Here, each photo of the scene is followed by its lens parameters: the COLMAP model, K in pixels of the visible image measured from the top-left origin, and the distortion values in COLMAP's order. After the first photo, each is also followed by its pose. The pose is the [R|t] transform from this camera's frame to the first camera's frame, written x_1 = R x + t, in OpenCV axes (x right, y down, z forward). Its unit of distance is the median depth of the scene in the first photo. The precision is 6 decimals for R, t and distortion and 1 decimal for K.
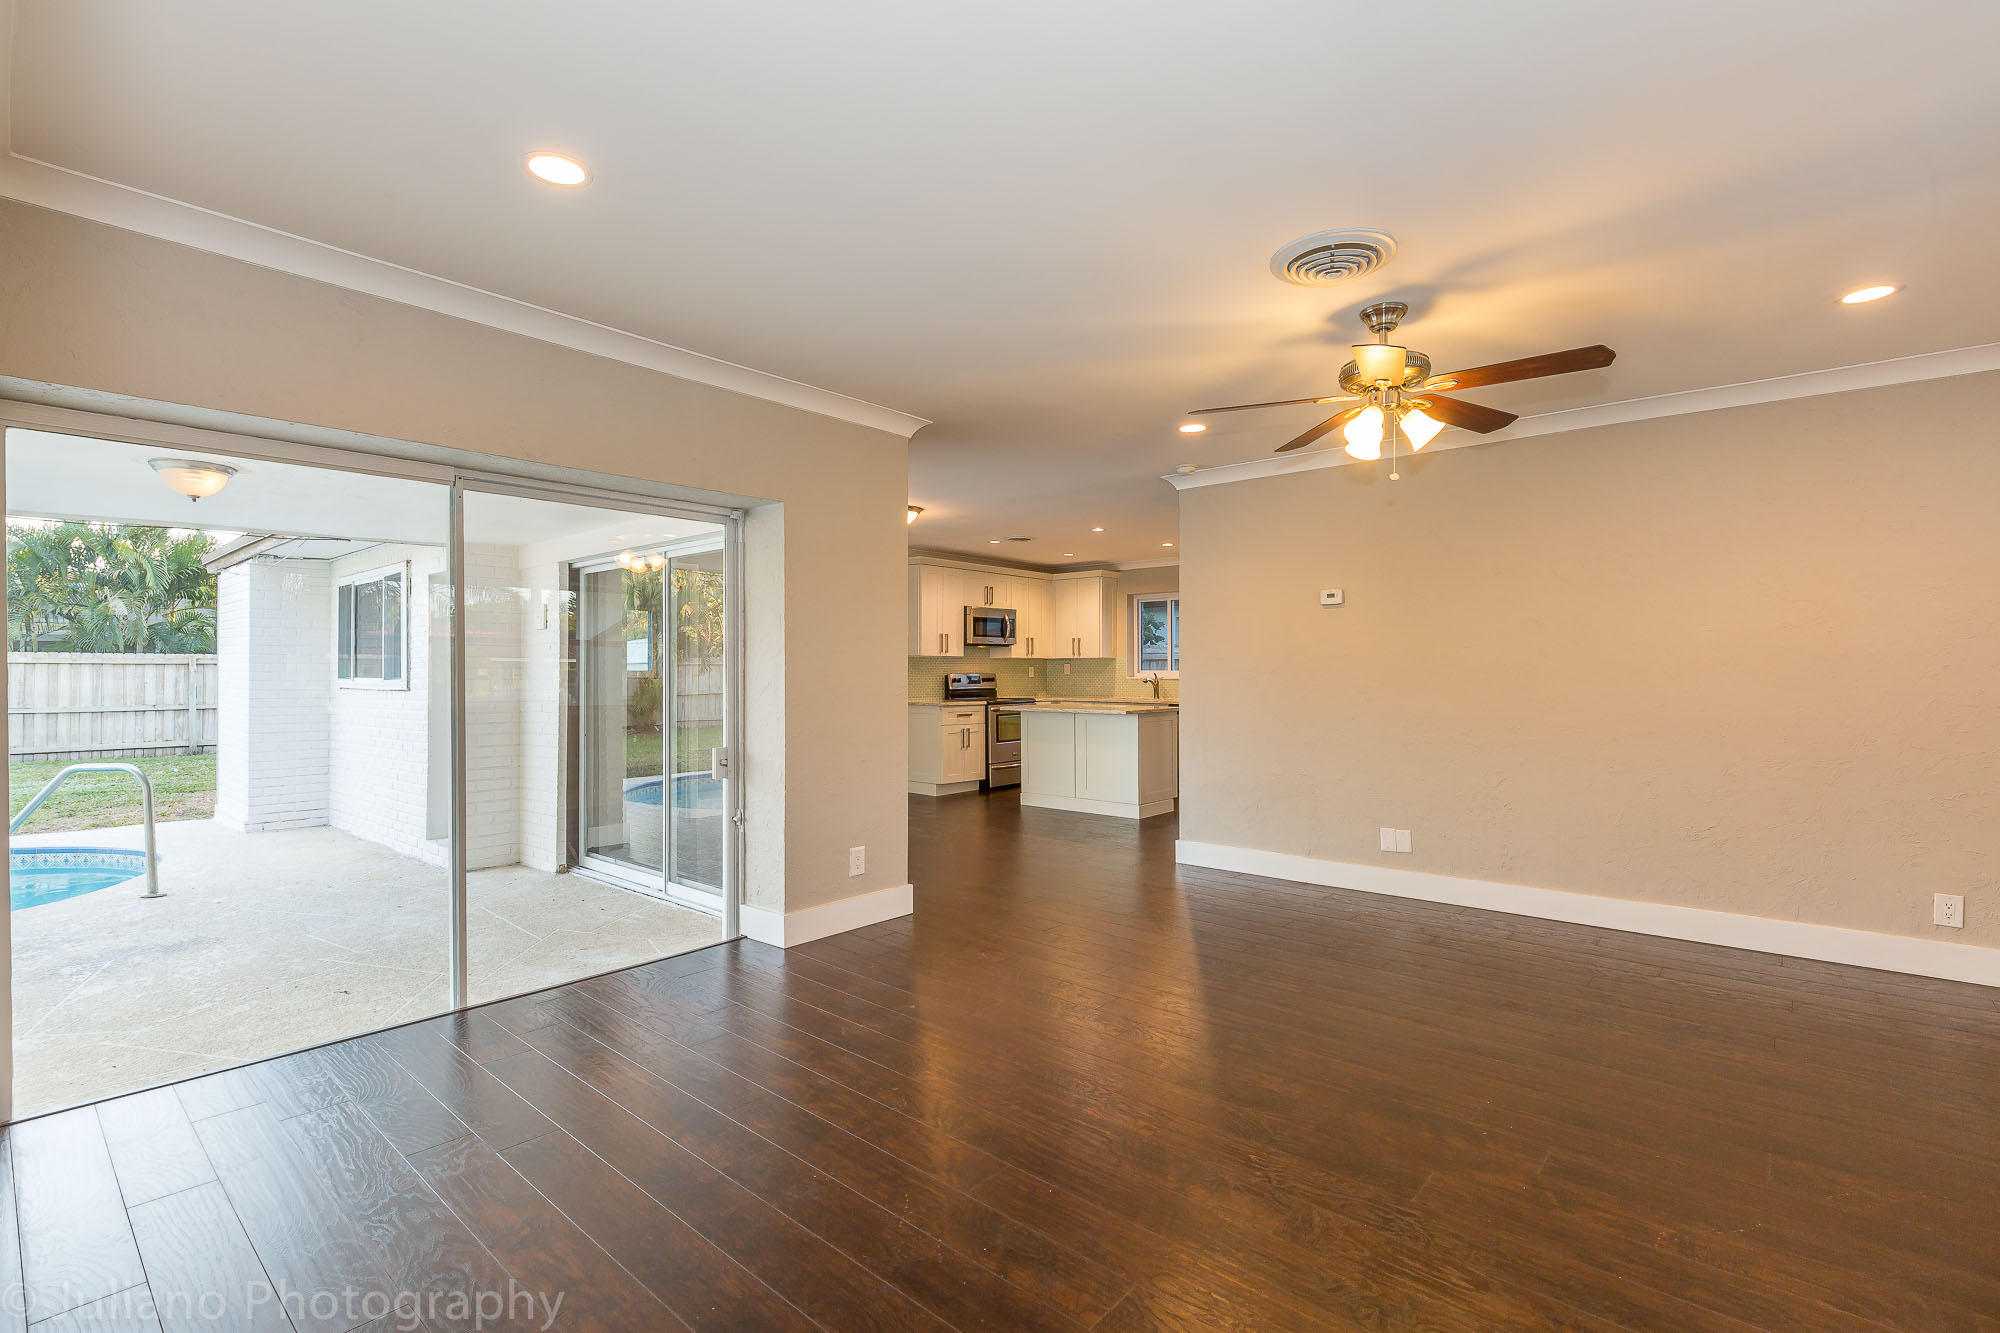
lens RADIAL K [[903.3, 0, 1008.7], [0, 903.3, 672.7], [0, 0, 1]] dist [0.020851, -0.000269]
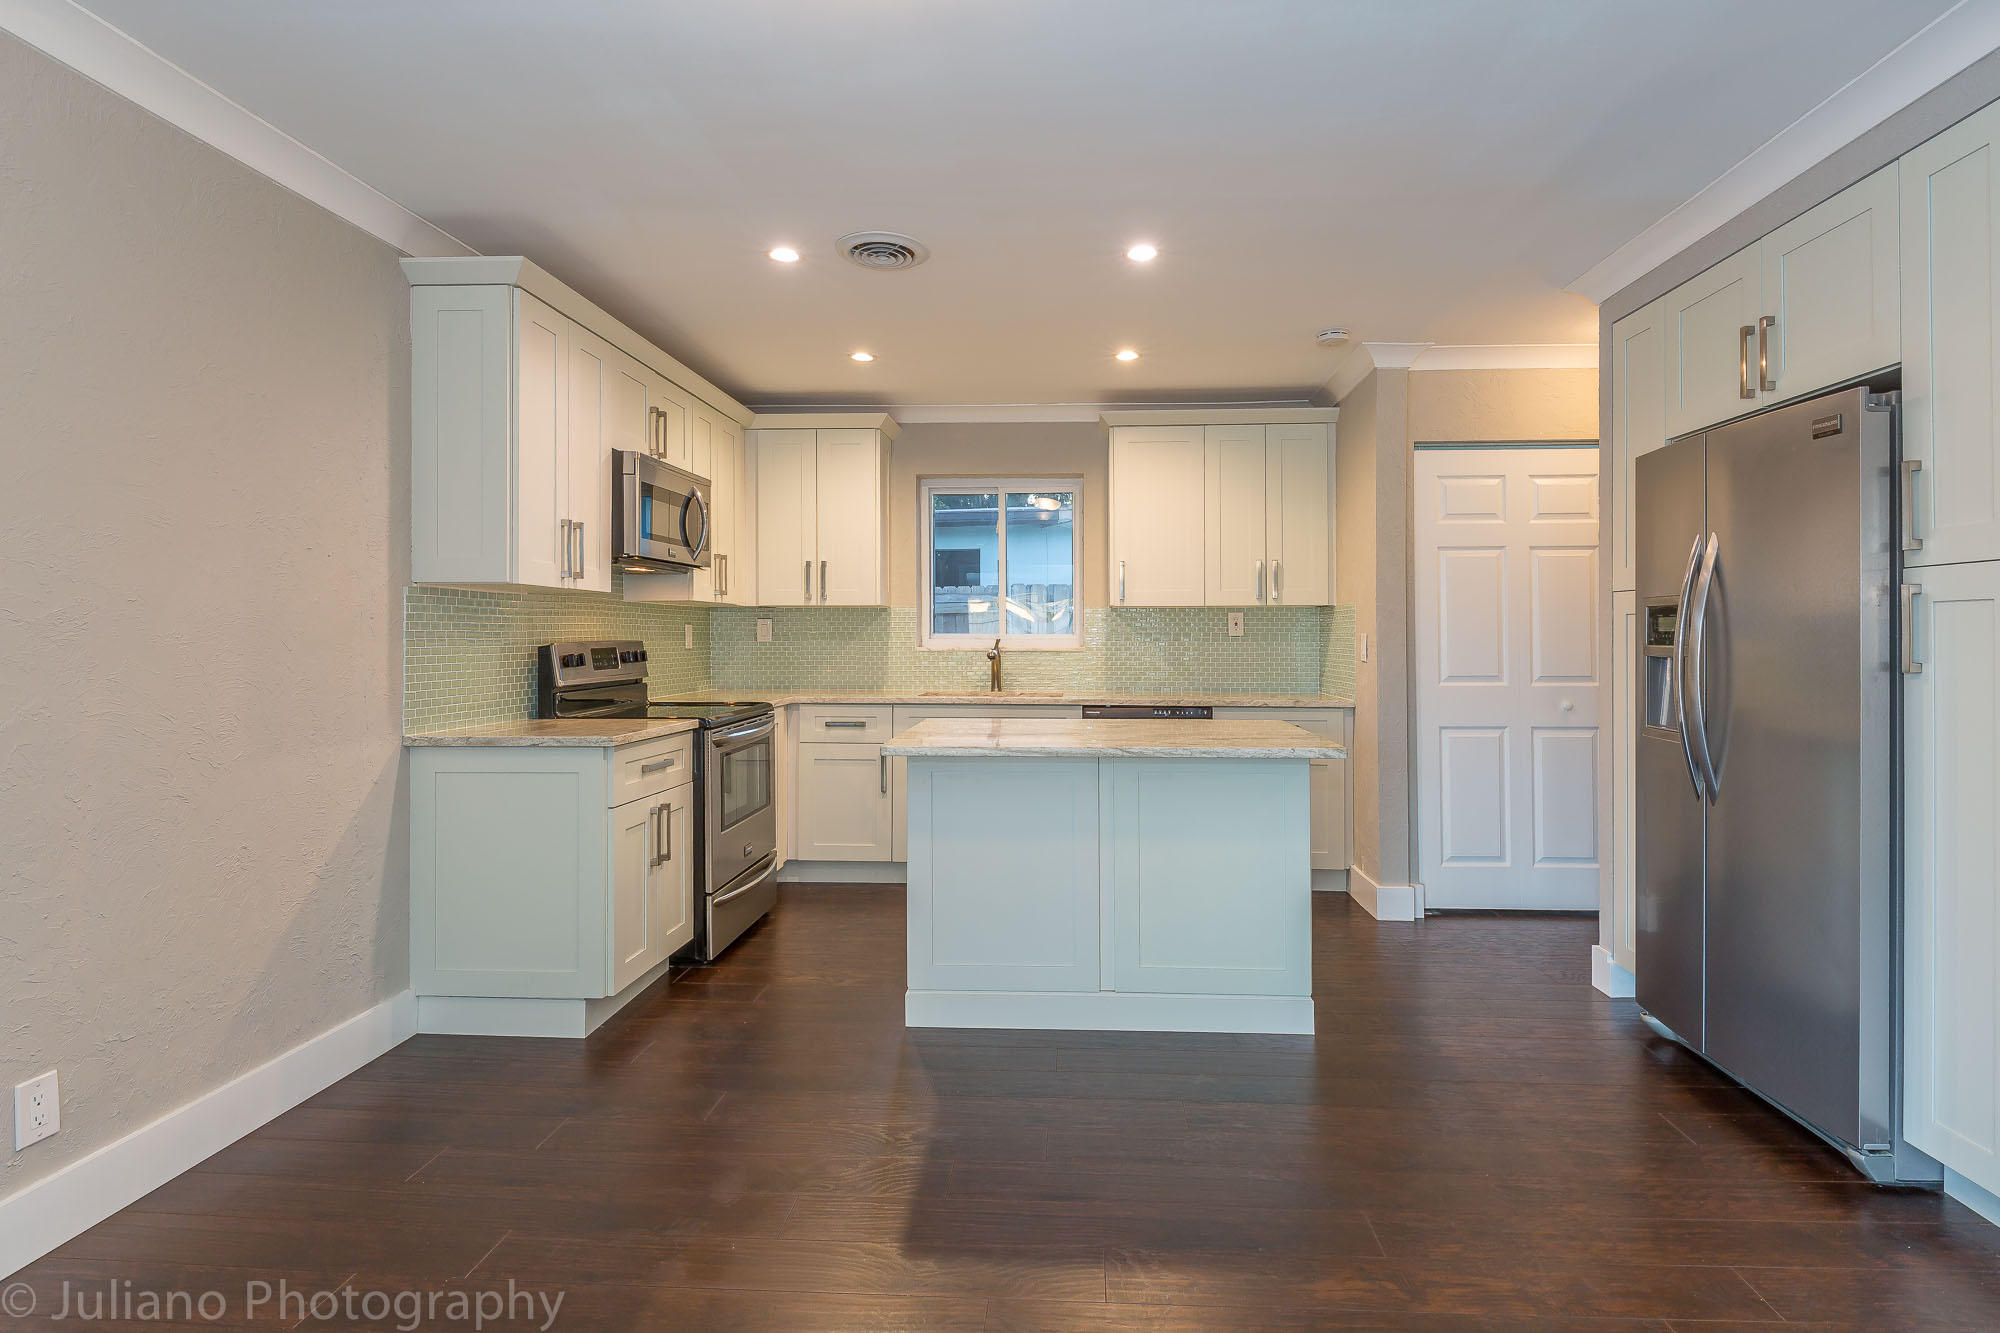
lens RADIAL K [[1001.3, 0, 1062.9], [0, 1001.3, 631.0], [0, 0, 1]] dist [-0.006323, -0.001719]
pose [[0.773444, 0.004220, 0.633851, -0.152221], [-0.002220, 0.999990, -0.003948, -0.001758], [-0.633861, 0.001646, 0.773445, 0.563473]]
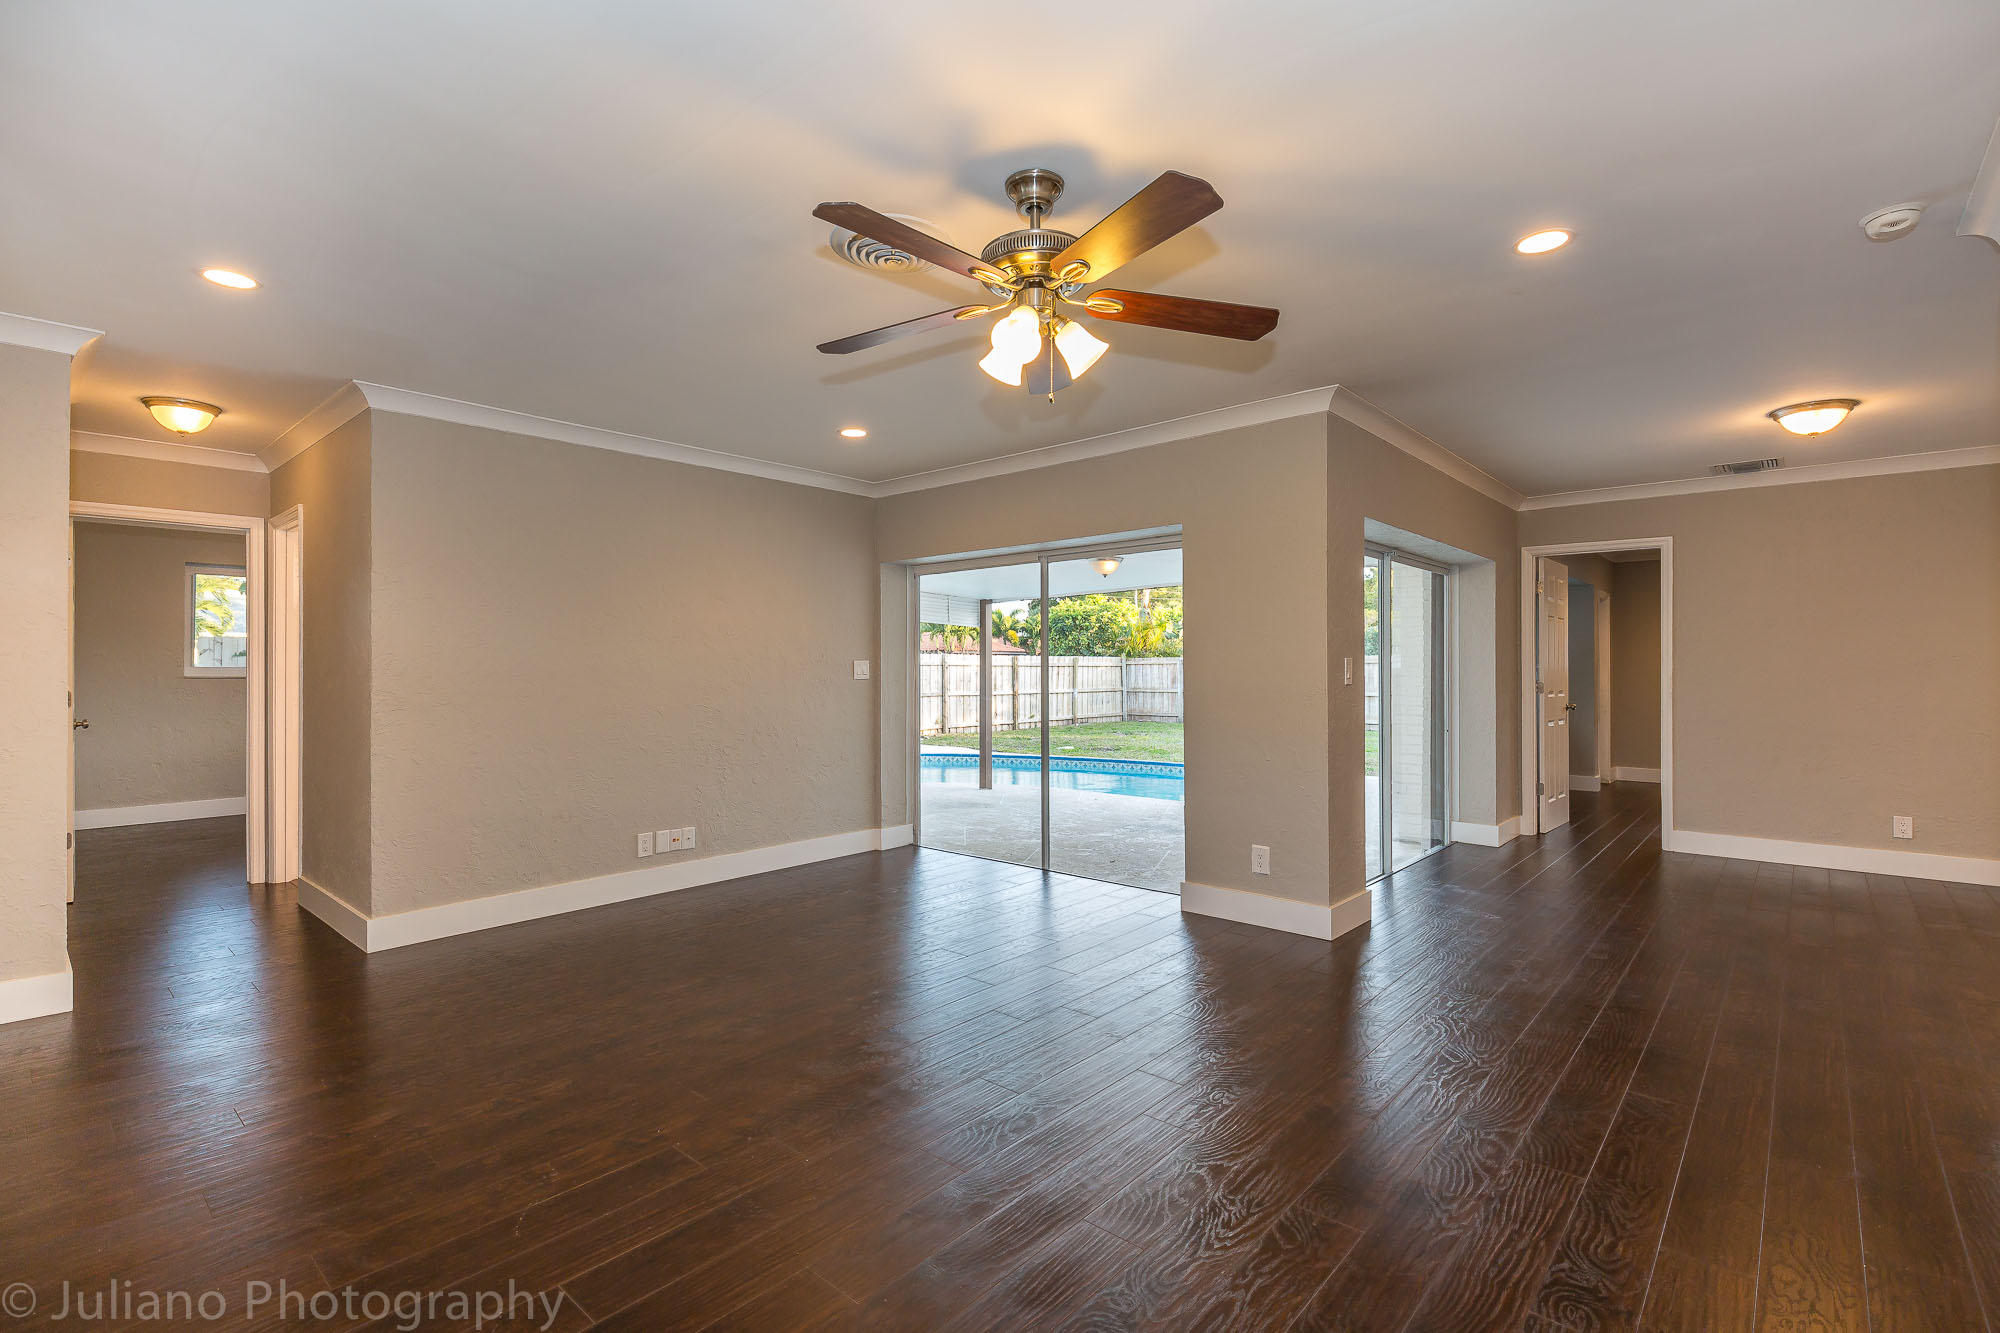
lens RADIAL K [[918.4, 0, 1013.4], [0, 918.4, 670.6], [0, 0, 1]] dist [0.001203, -0.000640]
pose [[-0.004154, 0.001547, -0.999990, 0.365313], [-0.000721, 0.999999, 0.001550, -0.001606], [0.999991, 0.000728, -0.004153, 0.311028]]
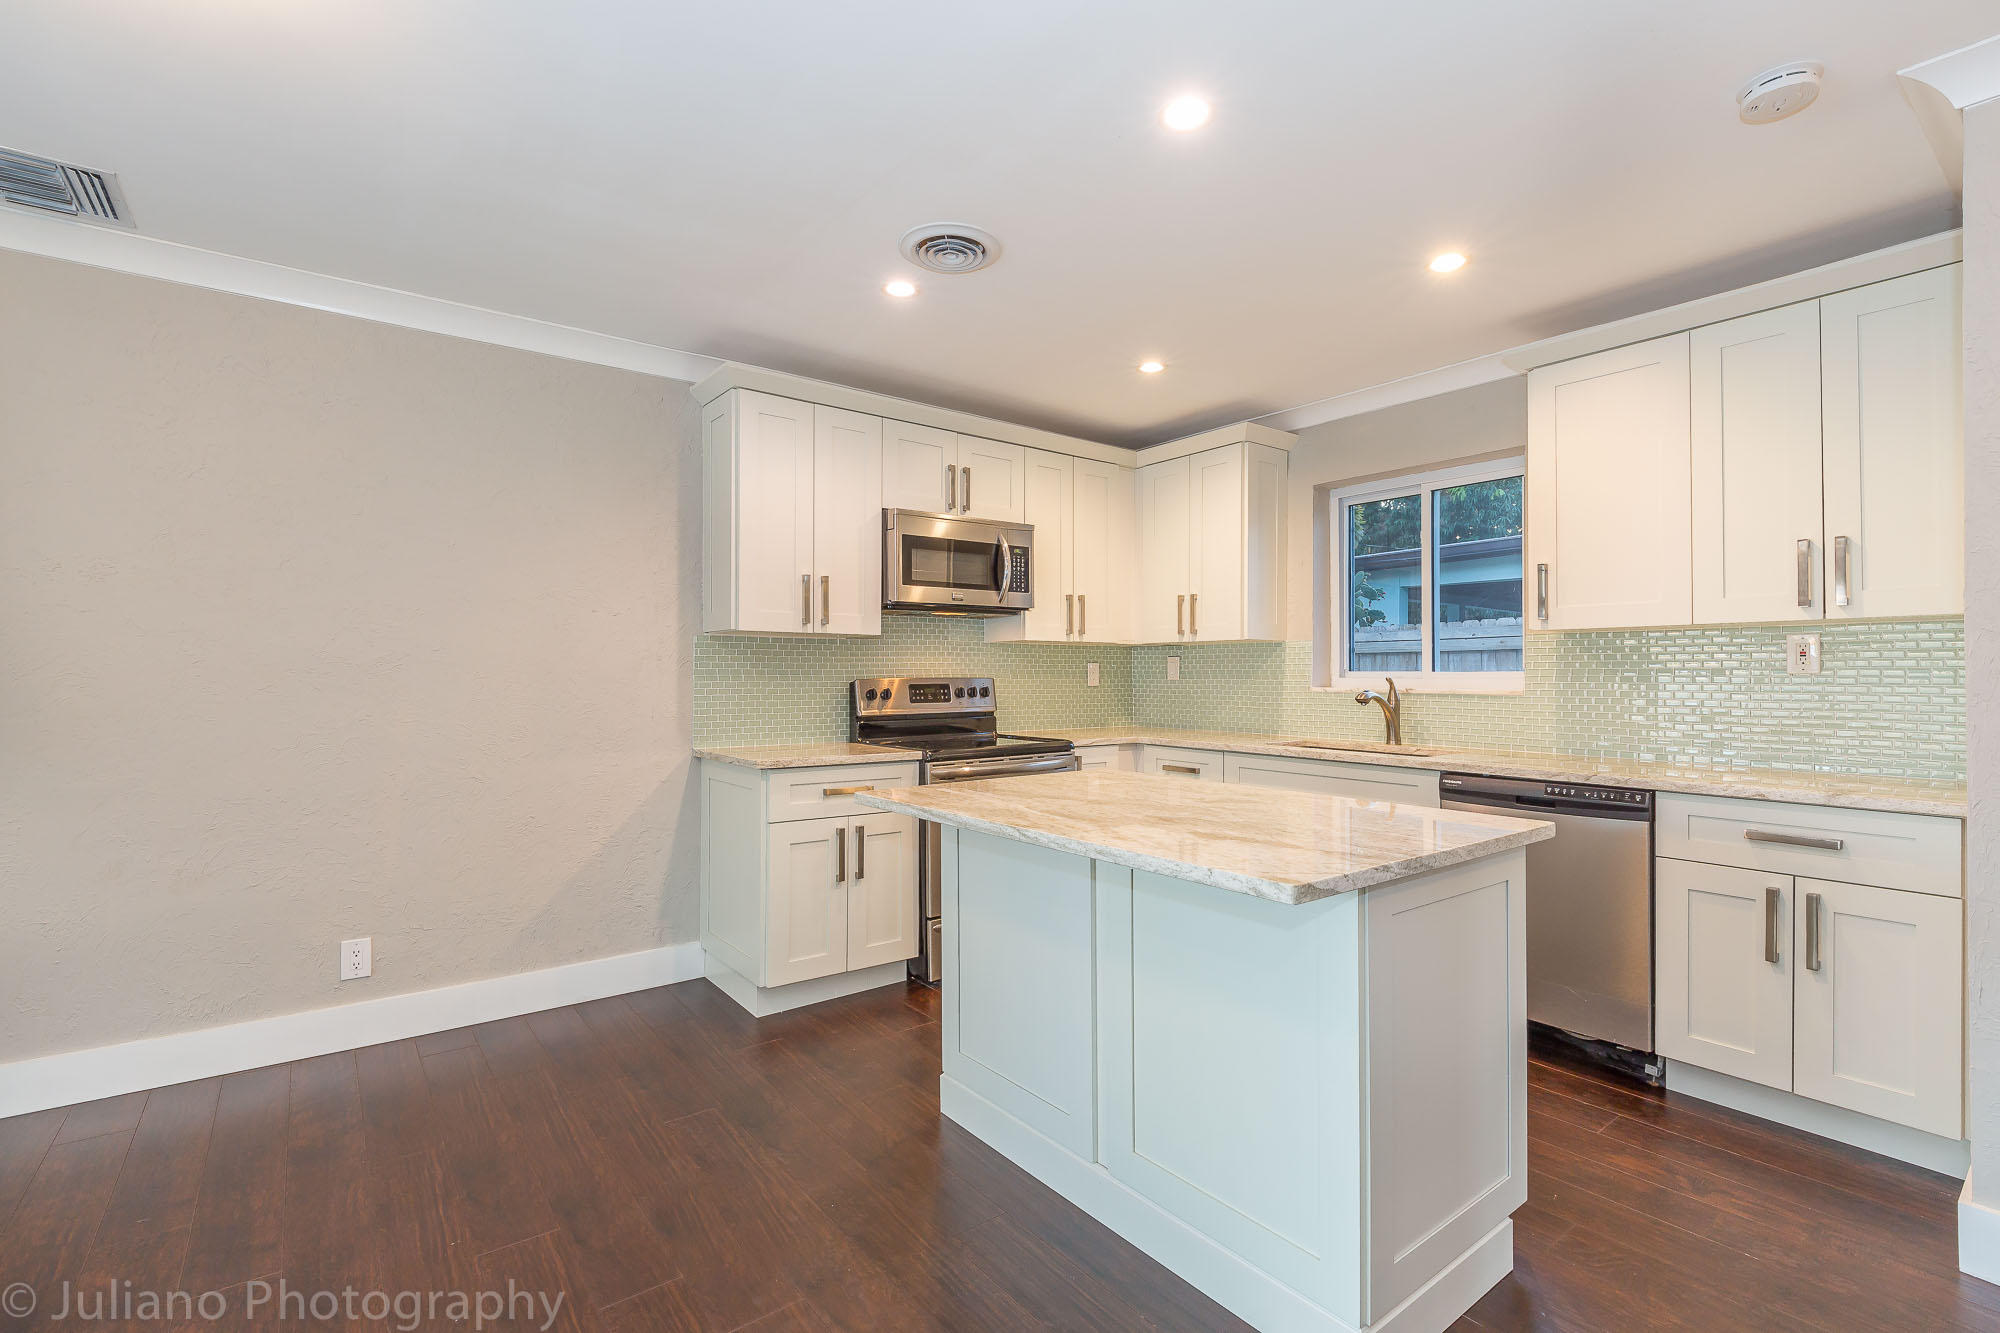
lens RADIAL K [[903.3, 0, 1006.8], [0, 903.3, 666.8], [0, 0, 1]] dist [0.020851, -0.000269]
pose [[0.979225, 0.000501, -0.202777, 0.081651], [-0.002034, 0.999971, -0.007353, -0.001103], [0.202767, 0.007613, 0.979197, 0.593315]]
